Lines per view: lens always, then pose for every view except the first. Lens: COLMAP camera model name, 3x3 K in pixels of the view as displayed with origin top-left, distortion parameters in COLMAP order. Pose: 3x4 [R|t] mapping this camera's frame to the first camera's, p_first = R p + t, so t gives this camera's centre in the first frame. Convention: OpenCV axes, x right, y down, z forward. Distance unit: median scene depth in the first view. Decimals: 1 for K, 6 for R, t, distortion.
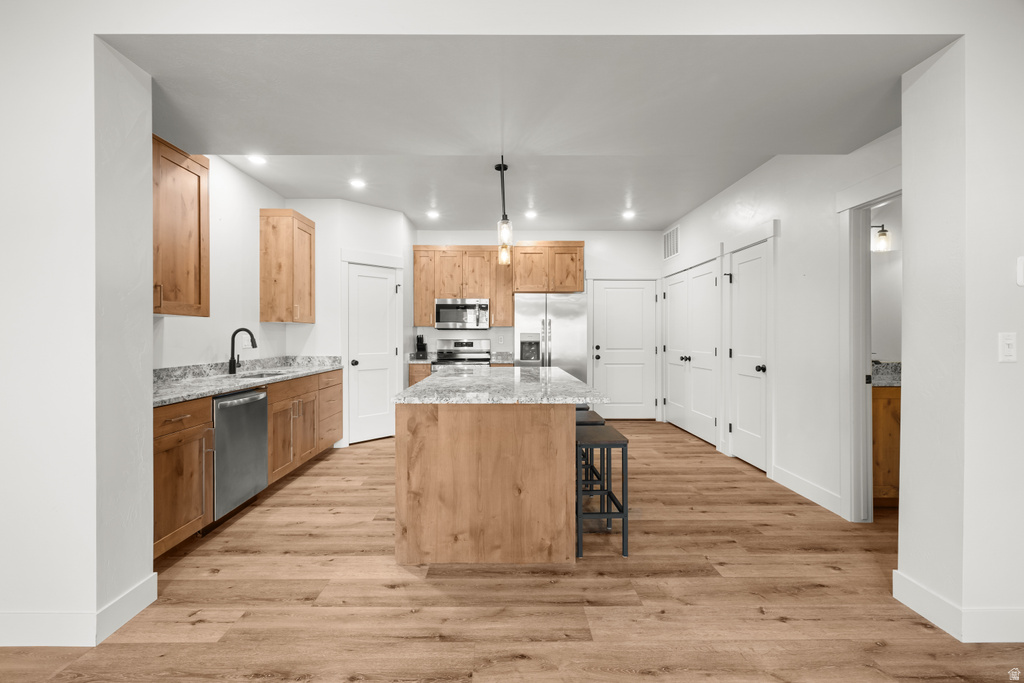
lens RADIAL K [[437.5, 0, 509.0], [0, 437.5, 337.5], [0, 0, 1]] dist [-0.000988, -0.000268]
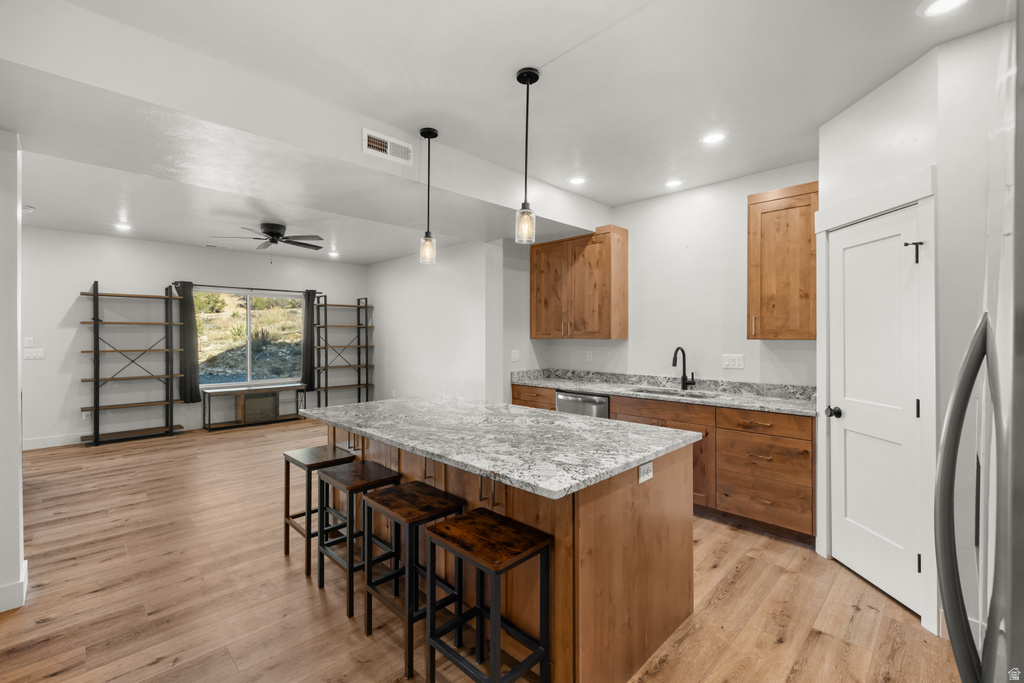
lens RADIAL K [[437.5, 0, 509.0], [0, 437.5, 337.5], [0, 0, 1]] dist [-0.000988, -0.000268]
pose [[-0.714704, 0.007181, -0.699390, 0.487500], [0.002575, 0.999968, 0.007636, -0.062042], [0.699422, 0.003657, -0.714700, 1.690578]]
